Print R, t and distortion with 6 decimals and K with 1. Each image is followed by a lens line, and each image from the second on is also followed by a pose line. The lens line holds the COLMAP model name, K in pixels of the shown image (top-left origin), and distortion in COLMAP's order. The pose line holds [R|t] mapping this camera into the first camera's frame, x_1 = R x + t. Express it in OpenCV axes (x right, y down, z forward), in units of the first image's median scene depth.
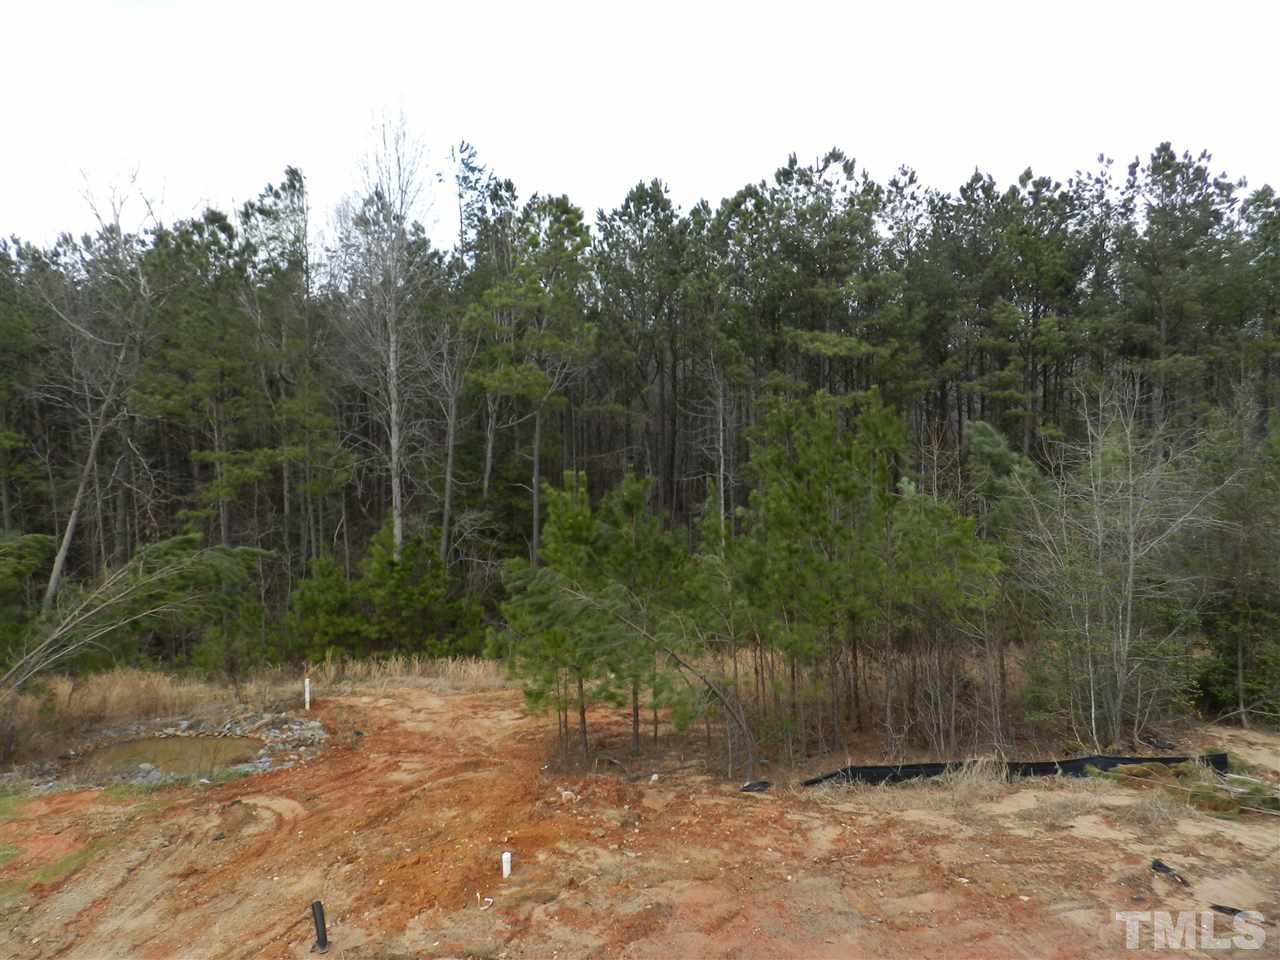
lens RADIAL K [[804.0, 0, 640.0], [0, 804.0, 480.0], [0, 0, 1]] dist [-0.000140, -0.000884]
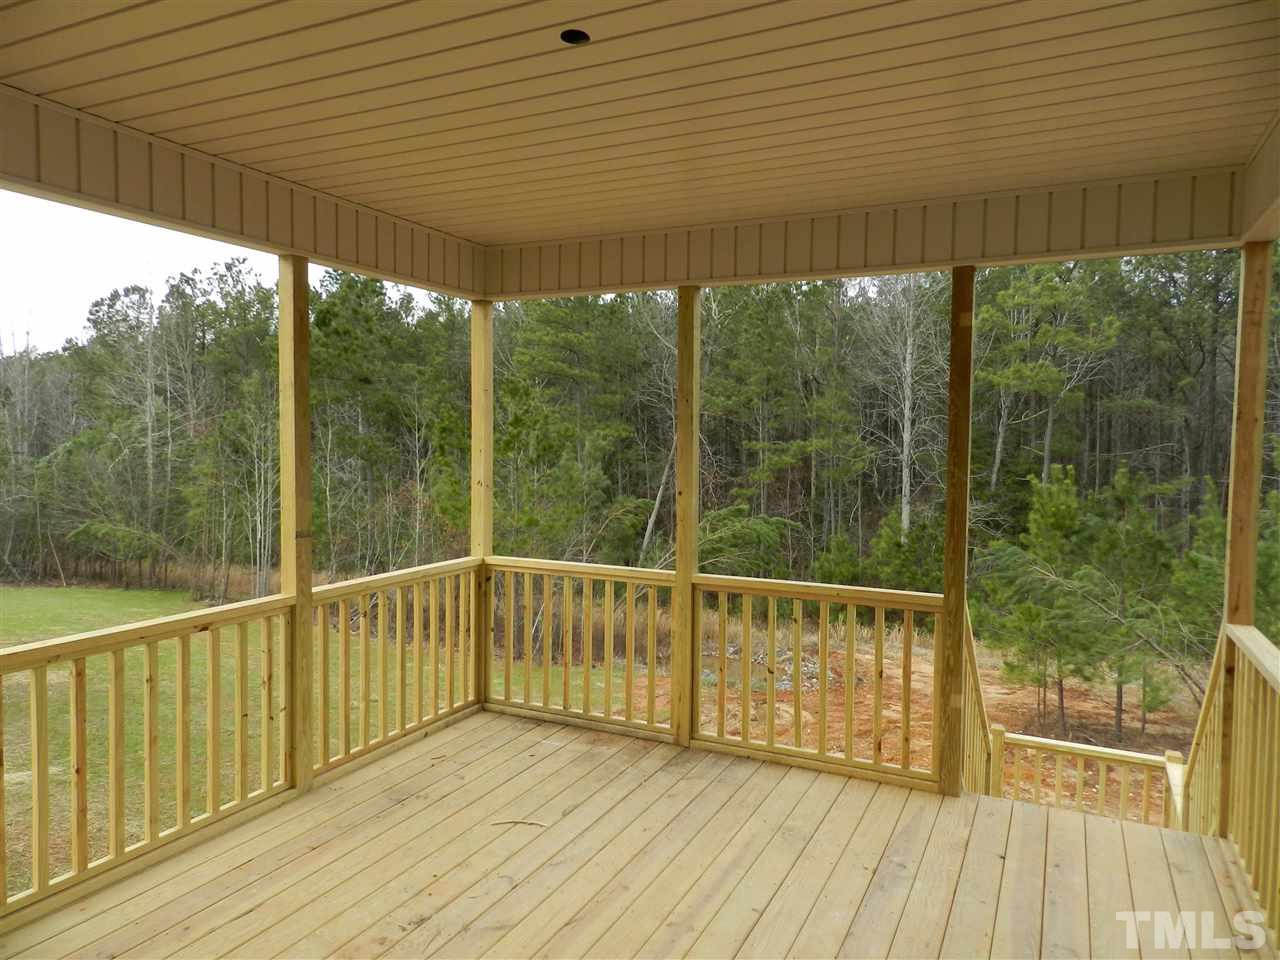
lens RADIAL K [[858.5, 0, 640.0], [0, 858.5, 480.0], [0, 0, 1]] dist [0.055141, -0.000070]
pose [[0.813749, 0.042710, -0.579645, 0.086020], [-0.041061, 0.999029, 0.015967, 0.009204], [0.579764, 0.010808, 0.814713, -0.176261]]
